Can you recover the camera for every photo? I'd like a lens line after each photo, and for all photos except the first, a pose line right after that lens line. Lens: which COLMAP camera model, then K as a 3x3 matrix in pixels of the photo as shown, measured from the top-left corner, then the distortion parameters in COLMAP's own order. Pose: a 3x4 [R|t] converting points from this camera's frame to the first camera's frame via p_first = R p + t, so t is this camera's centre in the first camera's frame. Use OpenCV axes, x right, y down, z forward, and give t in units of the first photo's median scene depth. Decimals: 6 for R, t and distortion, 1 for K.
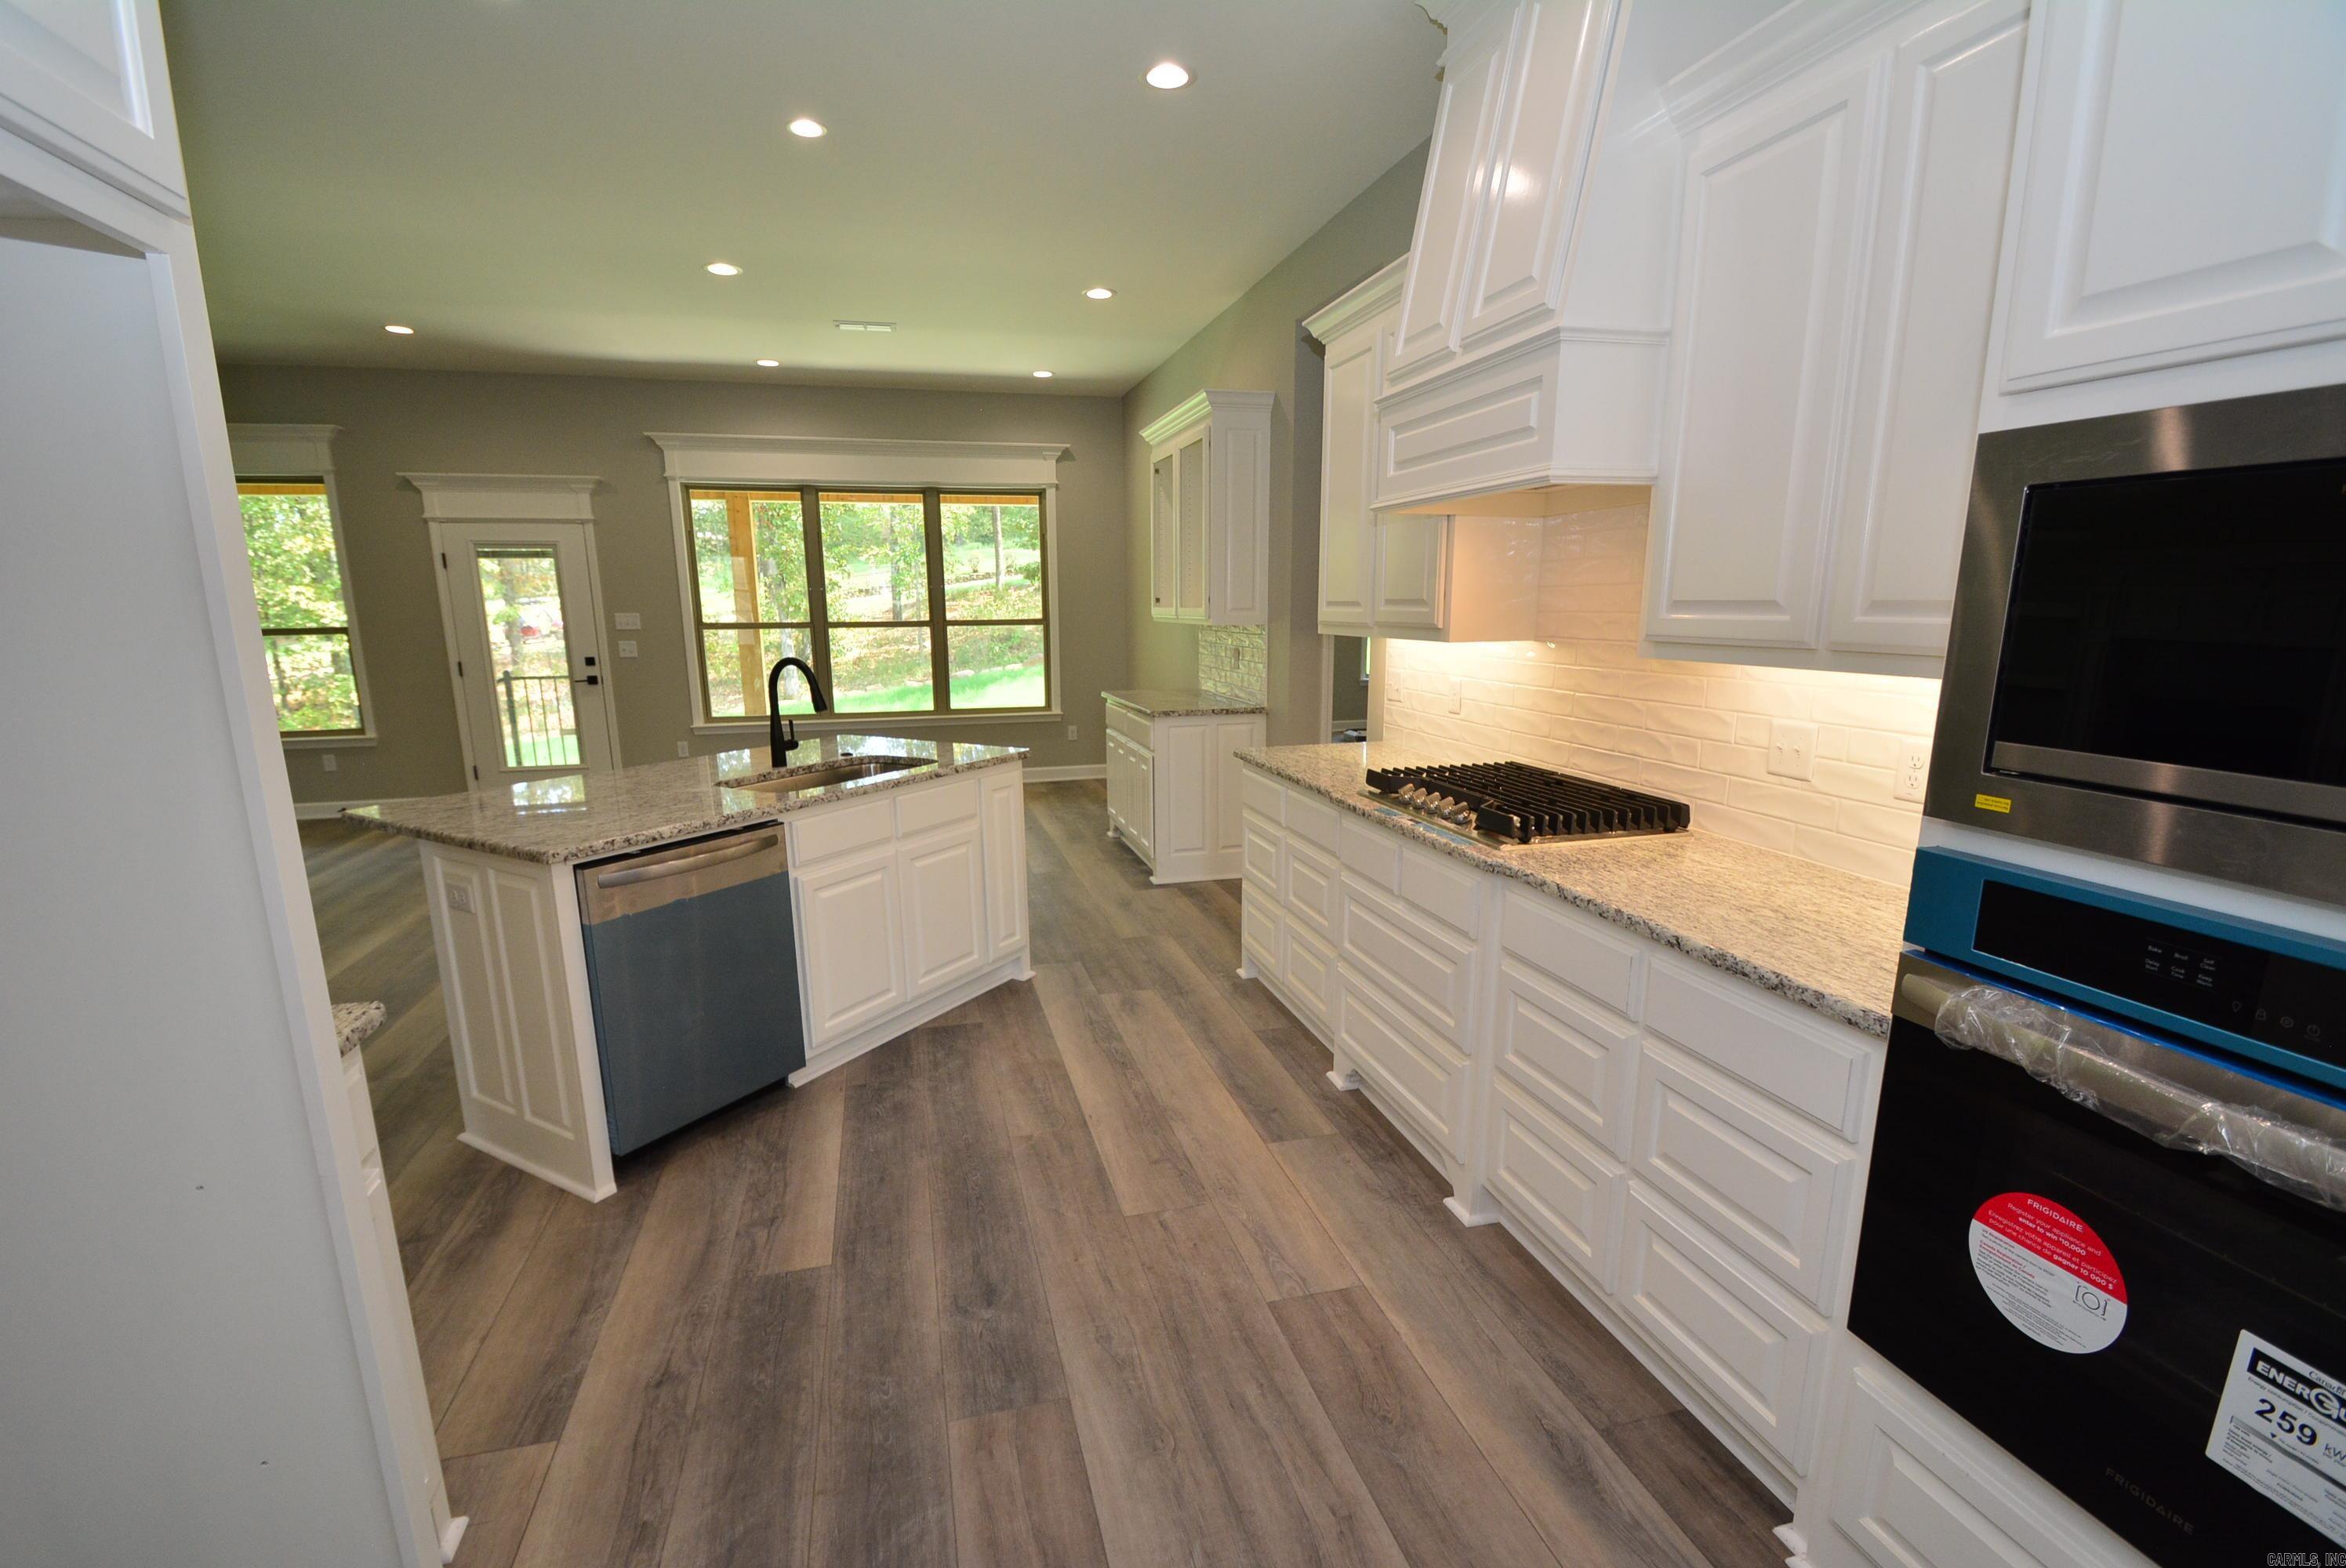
lens RADIAL K [[1031.8, 0, 1167.0], [0, 1031.8, 816.8], [0, 0, 1]] dist [-0.005125, -0.005287]
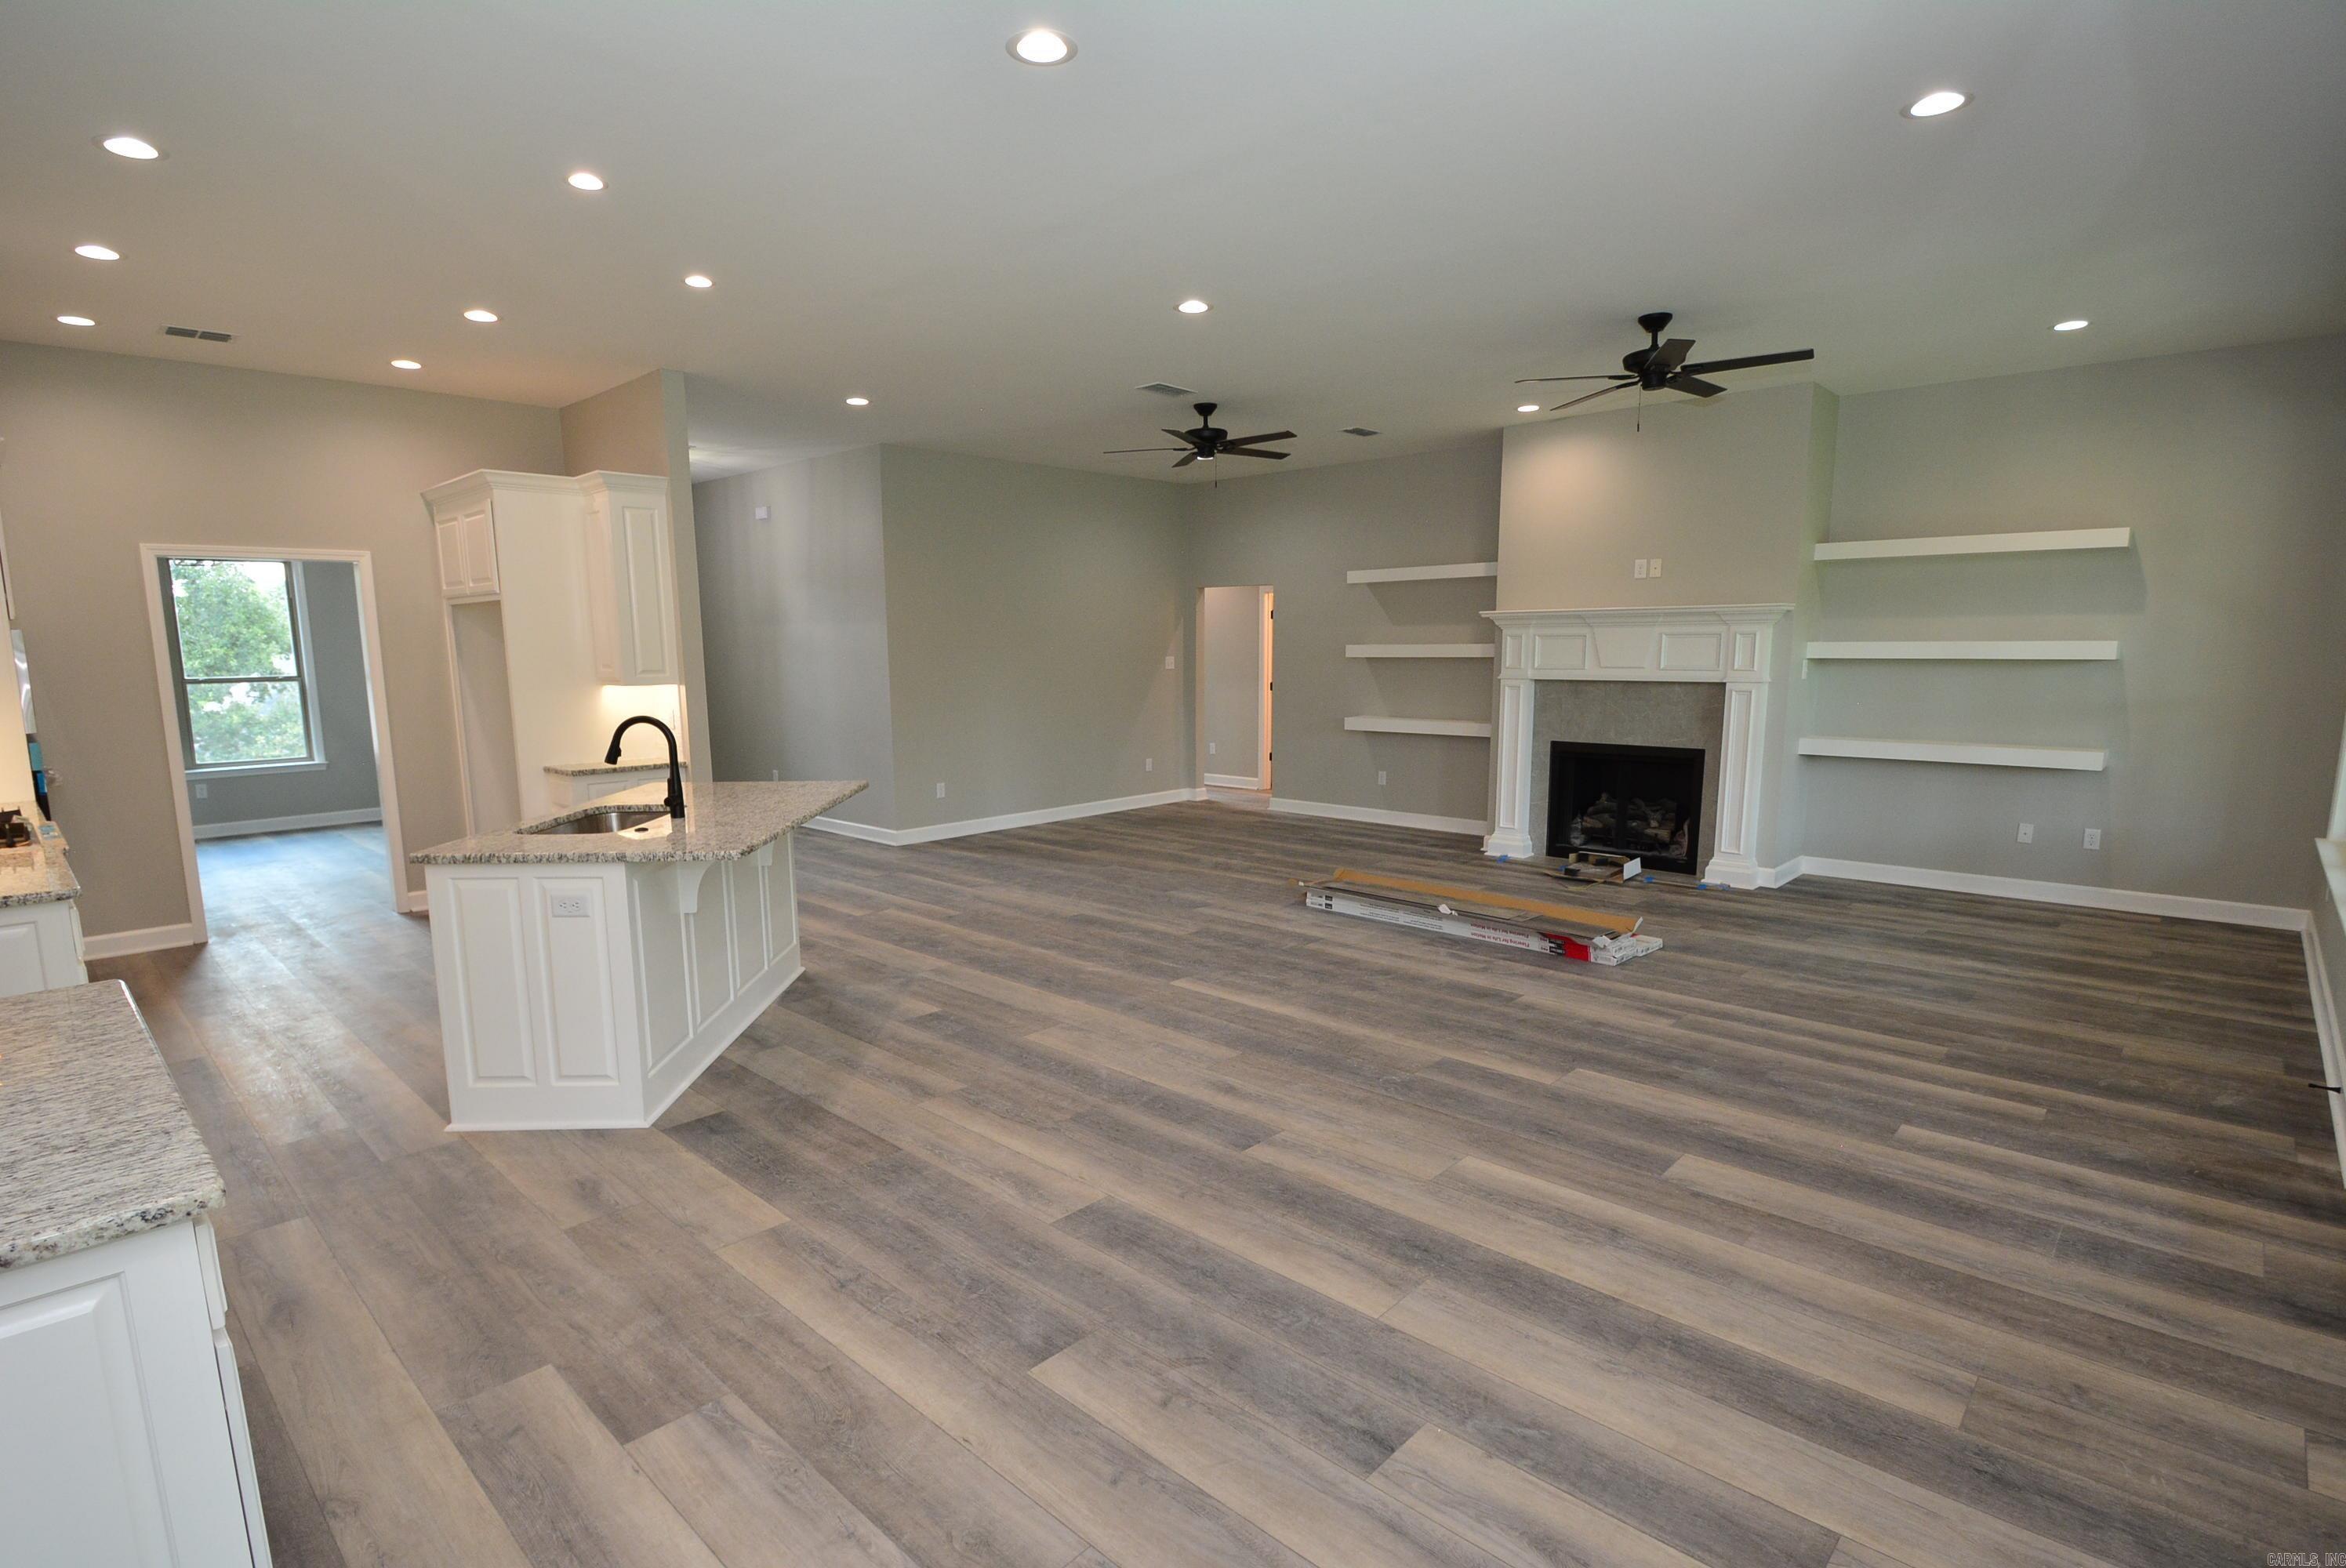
lens RADIAL K [[1138.3, 0, 1171.3], [0, 1138.3, 832.3], [0, 0, 1]] dist [-0.004296, -0.006788]
pose [[-0.850513, 0.100204, -0.516320, -0.182362], [-0.093531, 0.937221, 0.335959, -0.442187], [0.517570, 0.334029, -0.787747, 2.028121]]
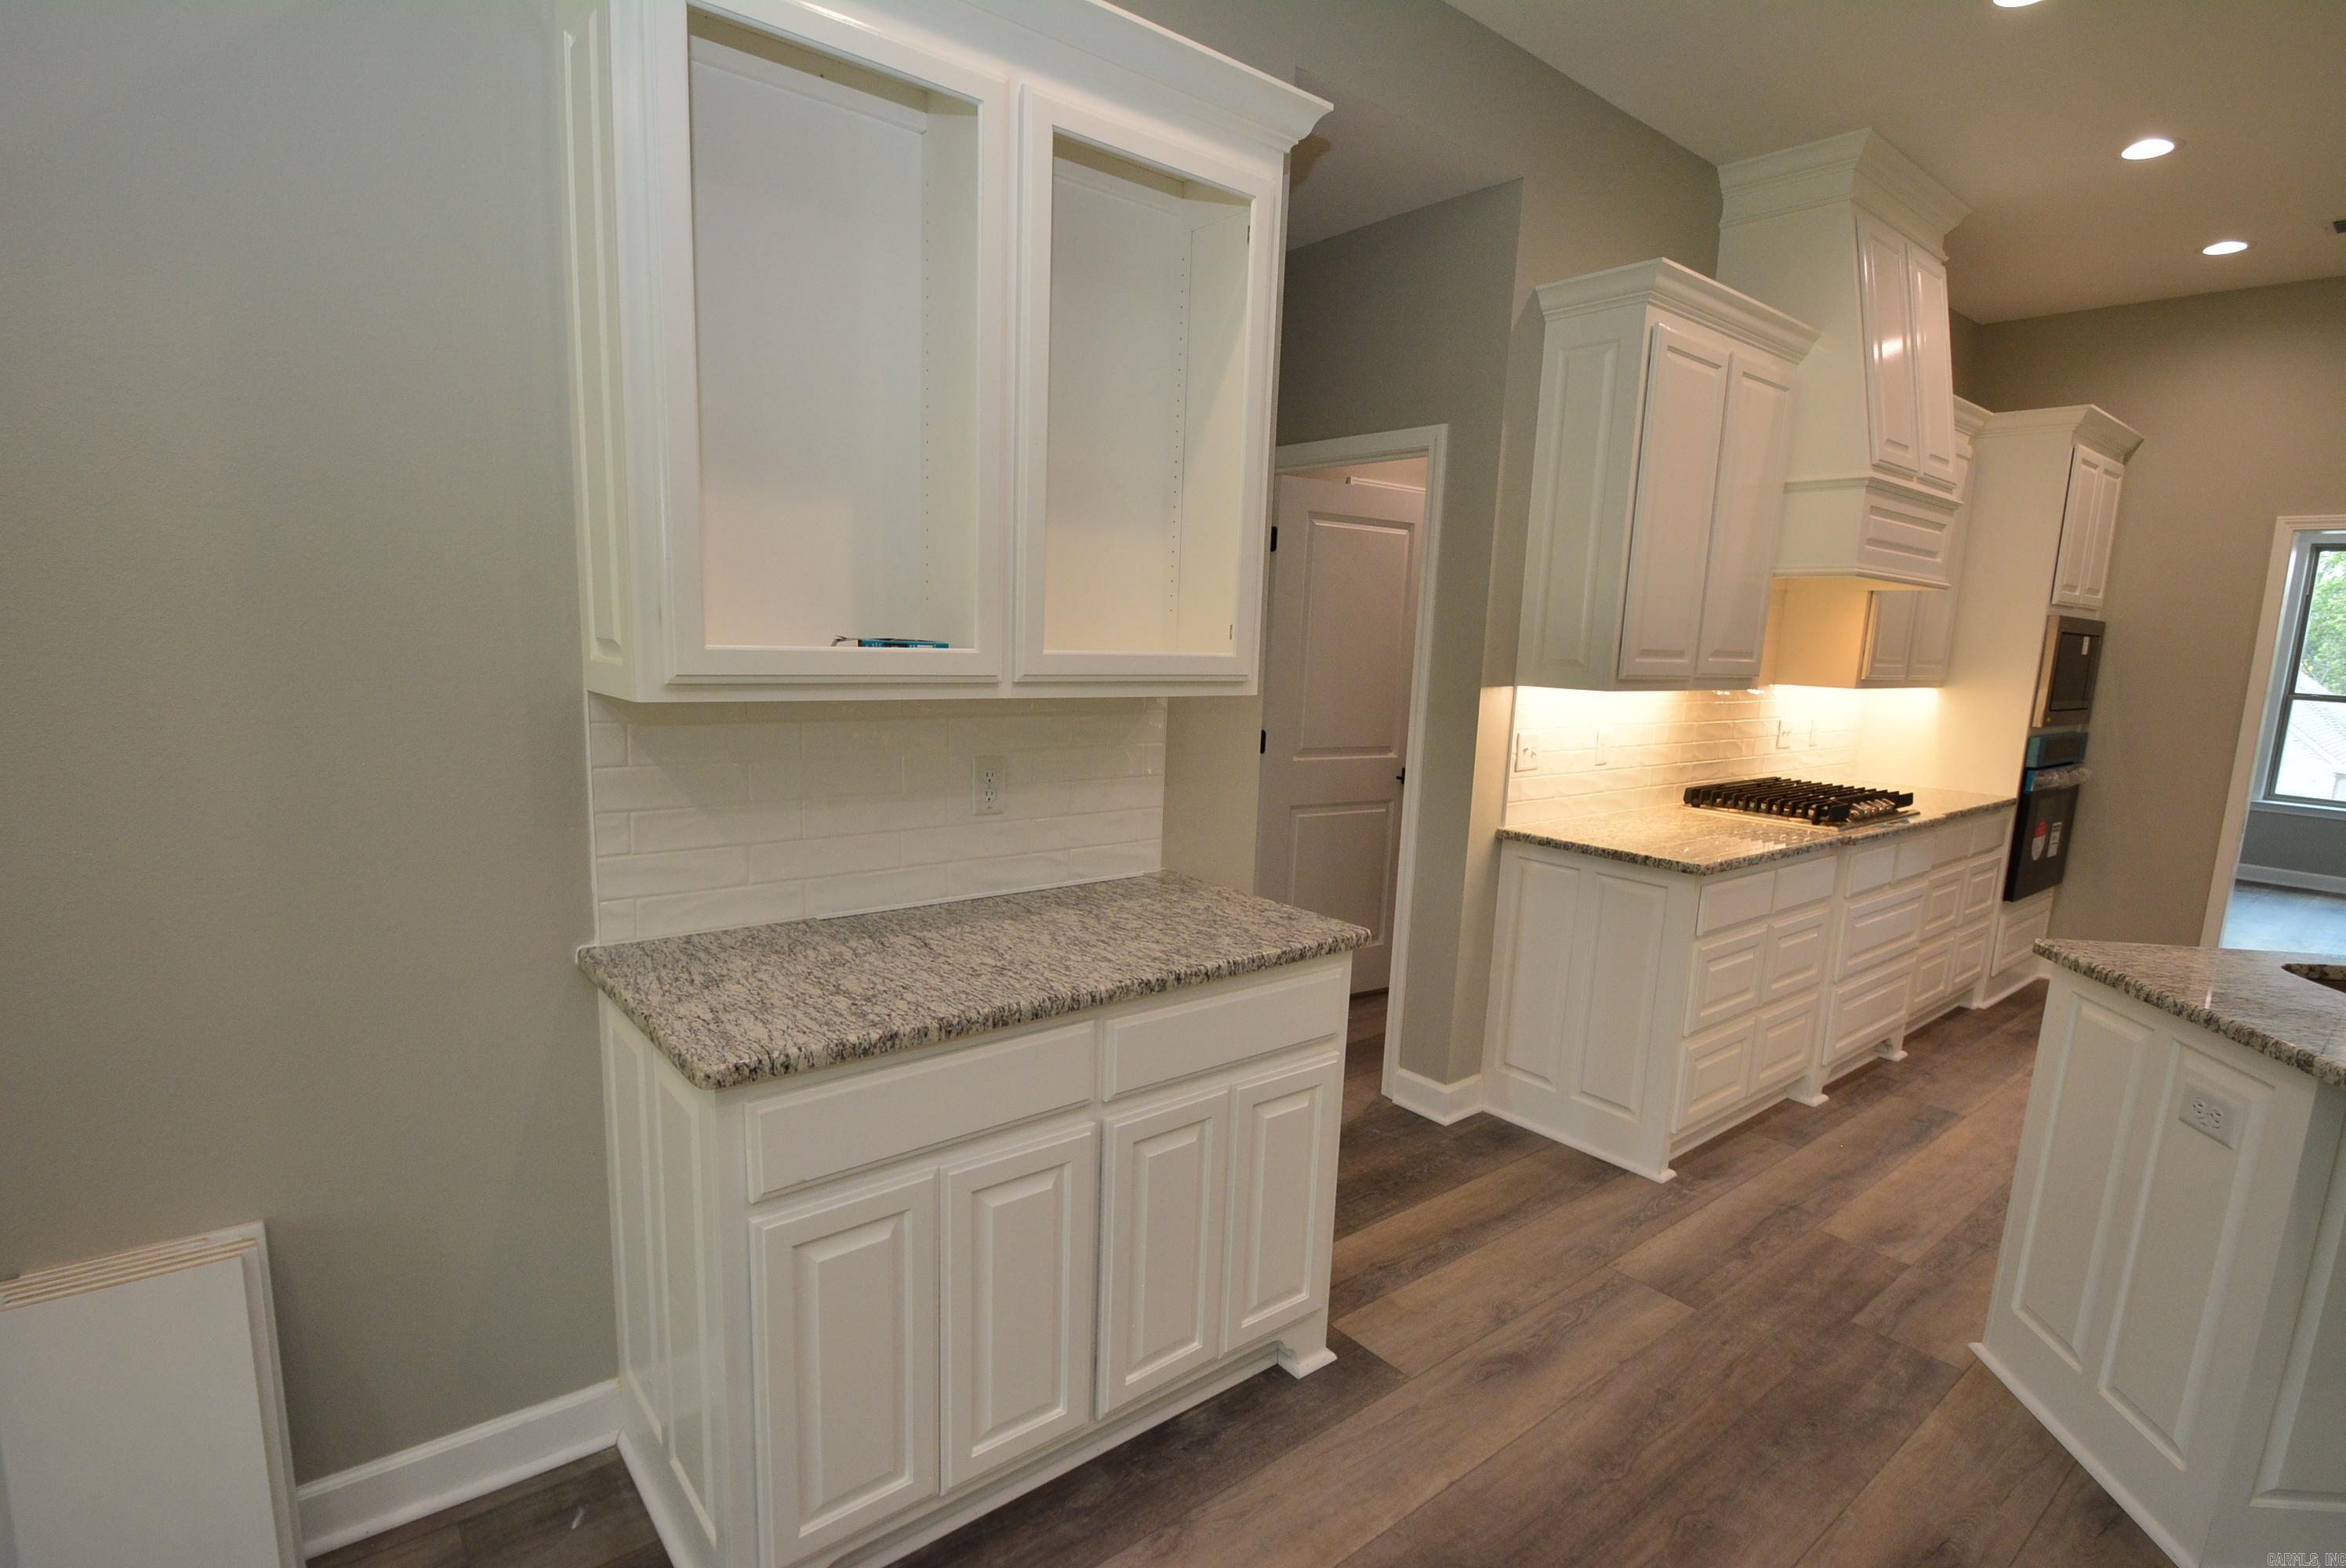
lens RADIAL K [[1138.3, 0, 1147.3], [0, 1138.3, 833.4], [0, 0, 1]] dist [-0.004296, -0.006788]
pose [[-0.402036, -0.171597, 0.899401, -0.467792], [0.153805, 0.955668, 0.251083, -0.339405], [-0.902613, 0.239277, -0.357821, 1.630278]]
